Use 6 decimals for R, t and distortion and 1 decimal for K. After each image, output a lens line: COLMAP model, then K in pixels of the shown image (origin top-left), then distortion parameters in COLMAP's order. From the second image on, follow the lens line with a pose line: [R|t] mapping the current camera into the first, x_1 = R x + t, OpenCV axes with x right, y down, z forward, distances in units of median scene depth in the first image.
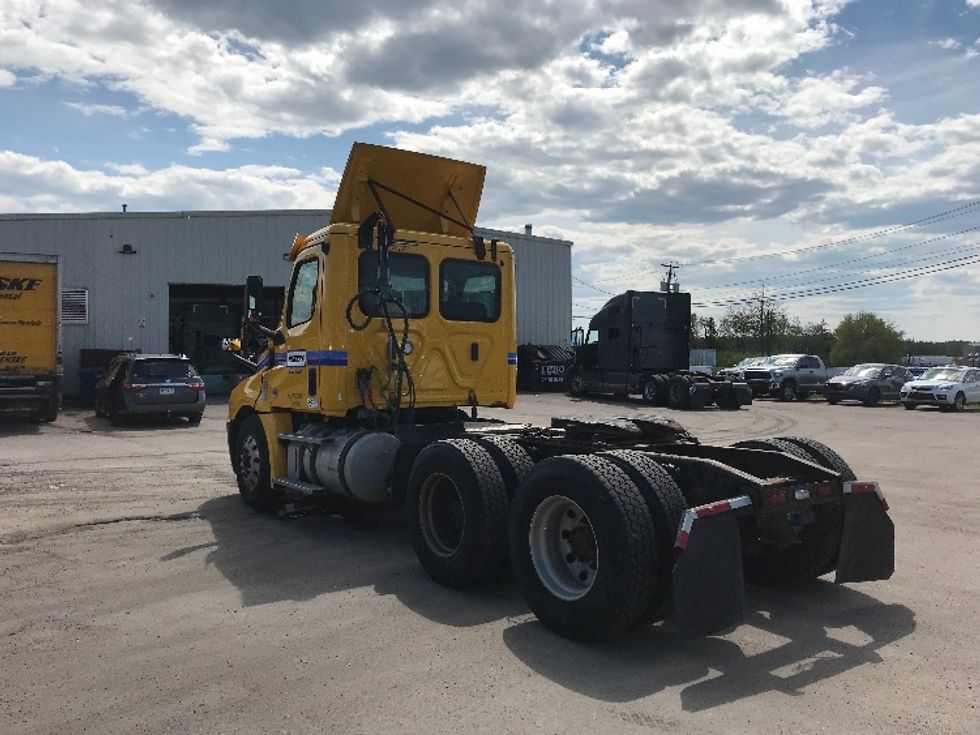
lens RADIAL K [[805.2, 0, 487.3], [0, 805.2, 352.2], [0, 0, 1]] dist [0.045570, -0.084572]
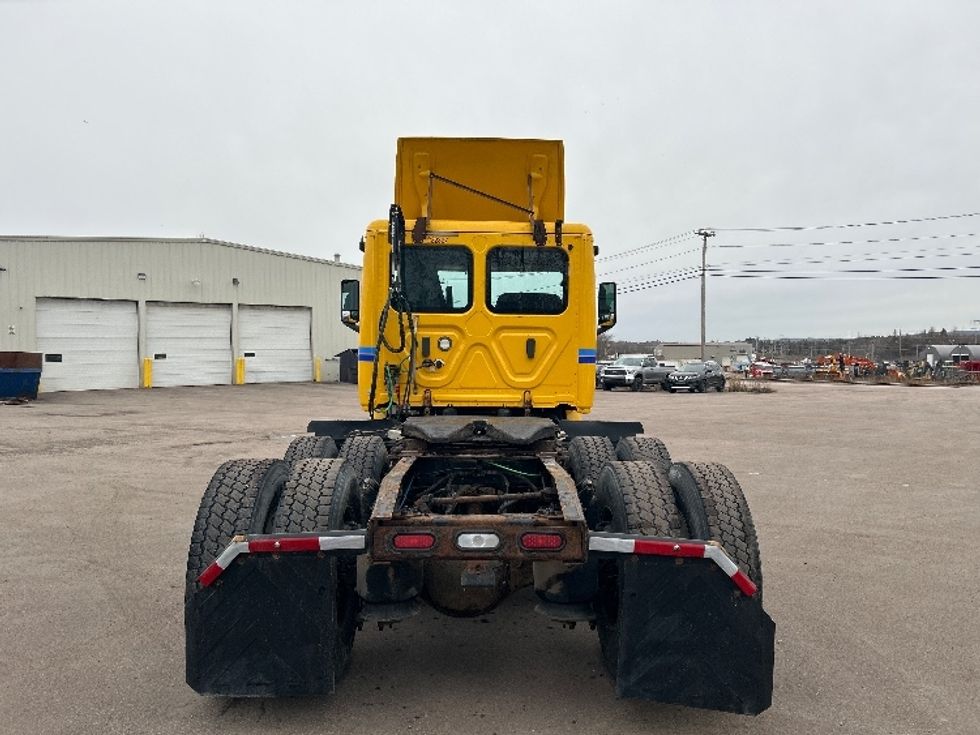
lens RADIAL K [[730.5, 0, 495.8], [0, 730.5, 365.5], [0, 0, 1]] dist [0.033424, -0.008754]
pose [[0.823736, -0.006722, -0.566934, 0.443603], [0.009095, 0.999958, 0.001358, 0.019890], [0.566901, -0.006274, 0.823762, 0.316328]]
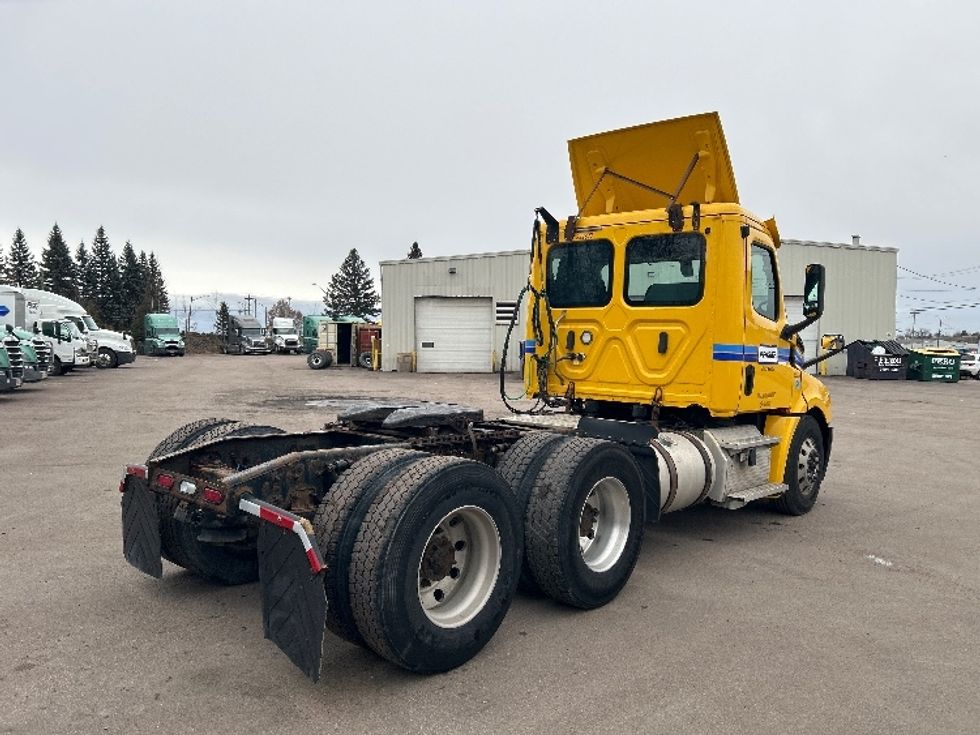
lens RADIAL K [[730.5, 0, 495.8], [0, 730.5, 365.5], [0, 0, 1]] dist [0.033424, -0.008754]
pose [[0.210942, 0.018848, -0.977317, 0.746850], [-0.014360, 0.999766, 0.016182, 0.015975], [0.977393, 0.010621, 0.211163, 0.702954]]
